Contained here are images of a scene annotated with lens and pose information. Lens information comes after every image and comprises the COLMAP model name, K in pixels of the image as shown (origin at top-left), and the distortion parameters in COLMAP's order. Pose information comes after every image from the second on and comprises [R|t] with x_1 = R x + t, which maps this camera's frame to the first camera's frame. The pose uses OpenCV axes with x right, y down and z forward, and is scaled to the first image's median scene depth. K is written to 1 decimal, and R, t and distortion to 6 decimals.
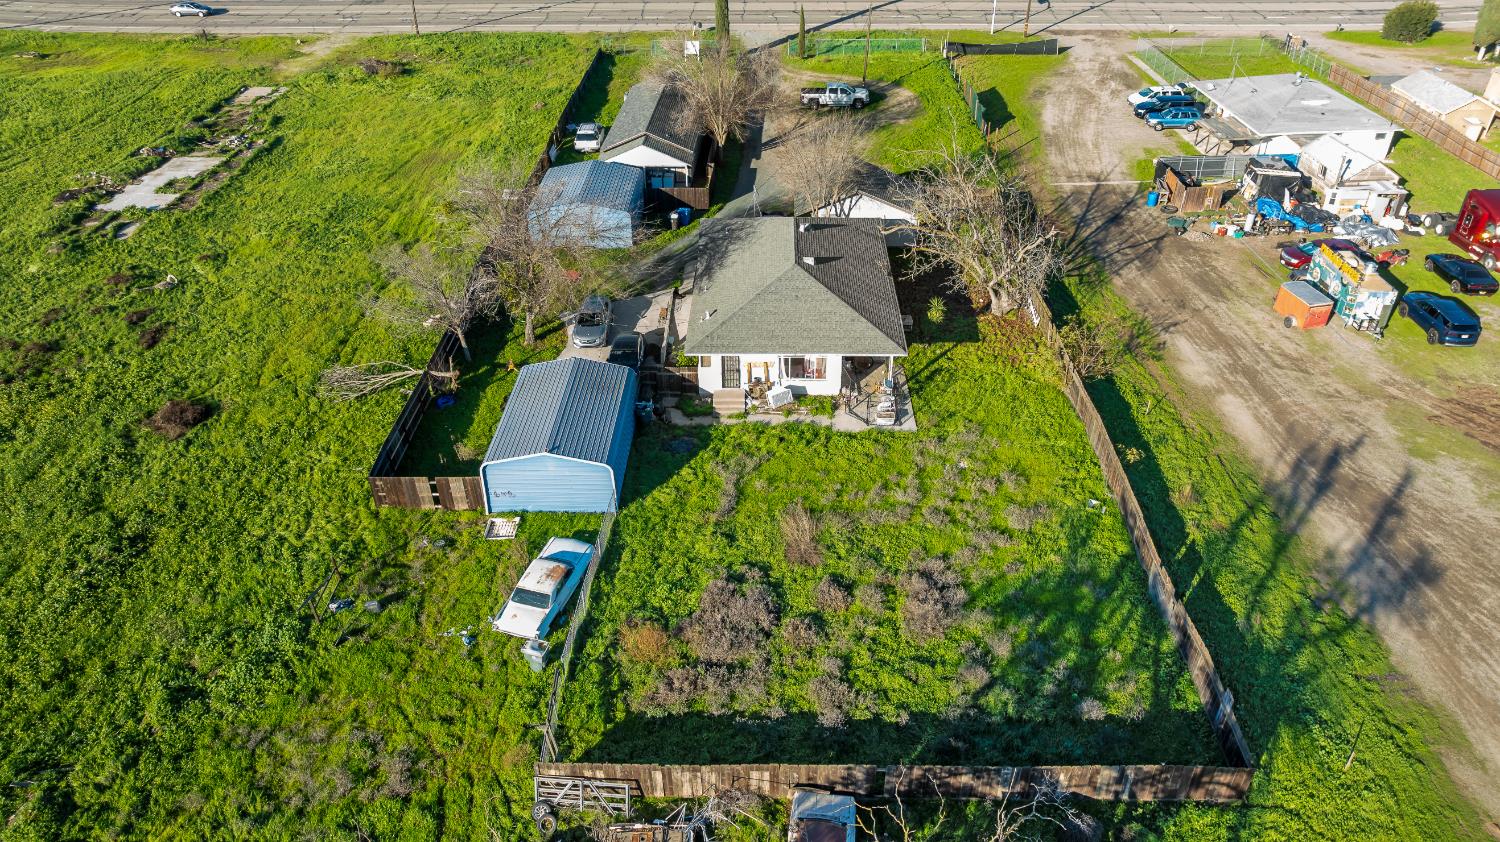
lens RADIAL K [[1032.6, 0, 750.0], [0, 1032.6, 421.0], [0, 0, 1]] dist [-0.025504, 0.000731]
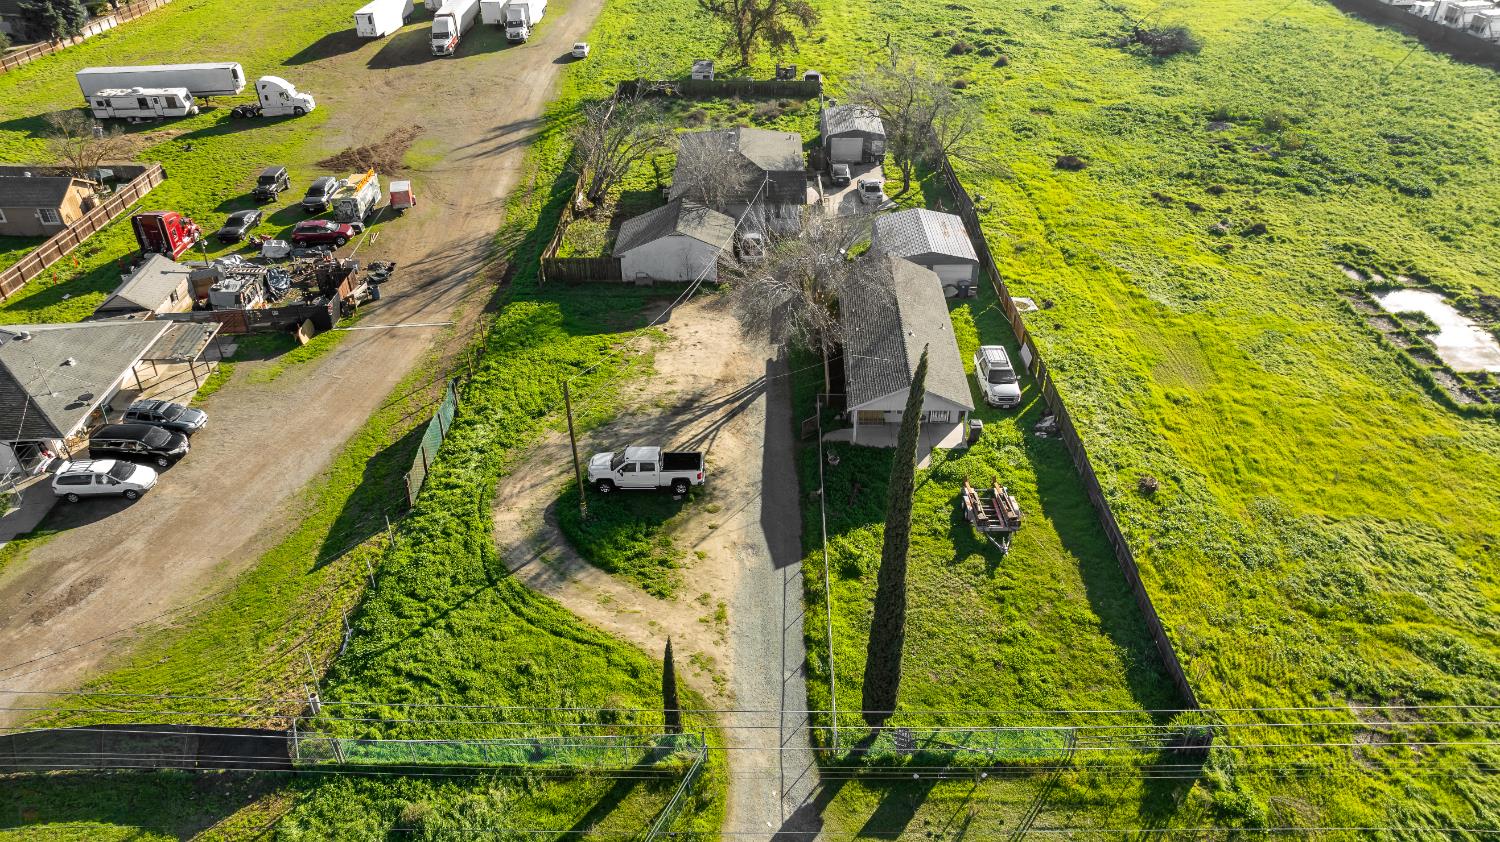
lens RADIAL K [[1032.6, 0, 750.0], [0, 1032.6, 421.0], [0, 0, 1]] dist [-0.025504, 0.000731]
pose [[-0.999824, 0.018773, -0.000709, 0.026318], [0.006513, 0.381771, 0.924234, -1.071336], [0.017622, 0.924066, -0.381826, 1.471974]]
